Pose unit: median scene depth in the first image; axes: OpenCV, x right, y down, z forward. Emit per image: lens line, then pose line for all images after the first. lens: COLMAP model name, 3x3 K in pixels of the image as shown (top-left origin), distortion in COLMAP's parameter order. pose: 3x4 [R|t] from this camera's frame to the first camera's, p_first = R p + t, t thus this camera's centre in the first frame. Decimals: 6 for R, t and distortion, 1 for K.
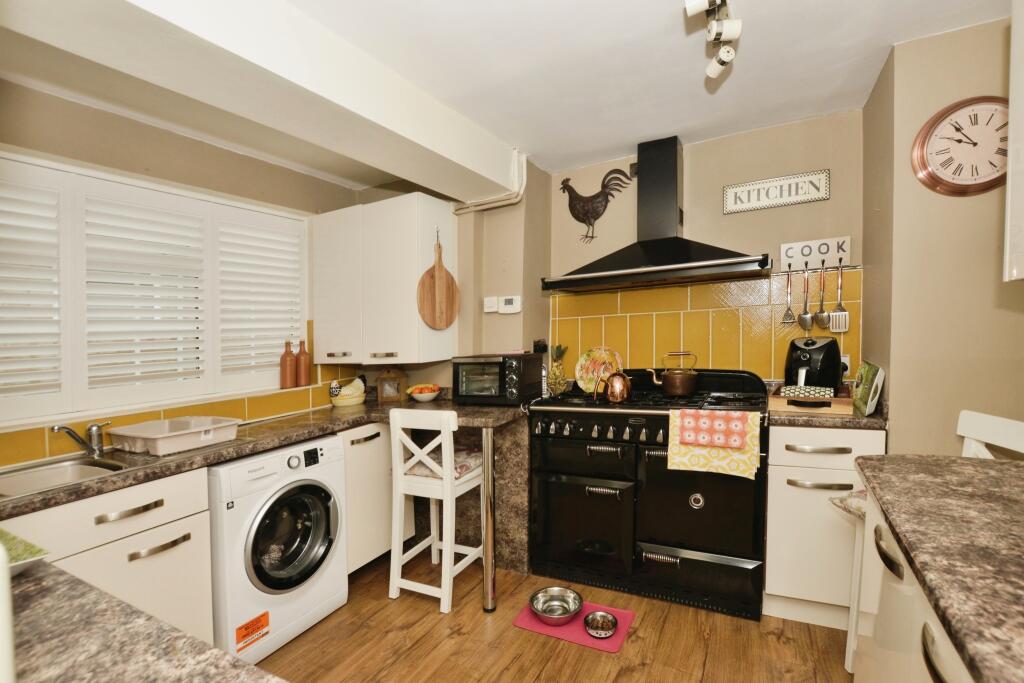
lens RADIAL K [[472.1, 0, 512.0], [0, 472.1, 341.5], [0, 0, 1]] dist [-0.001035, -0.000101]
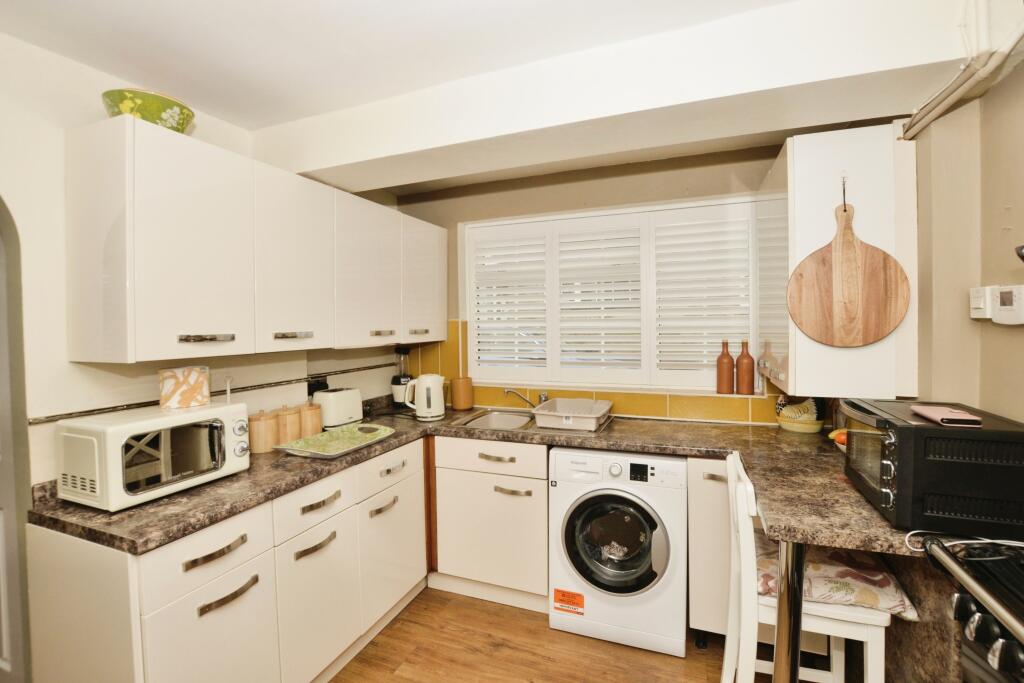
lens RADIAL K [[475.1, 0, 510.5], [0, 475.1, 309.0], [0, 0, 1]] dist [-0.002255, -0.000251]
pose [[0.123078, 0.025852, -0.992060, 0.462023], [-0.009027, 0.999648, 0.024930, -0.100188], [0.992356, 0.005887, 0.123268, 0.598543]]
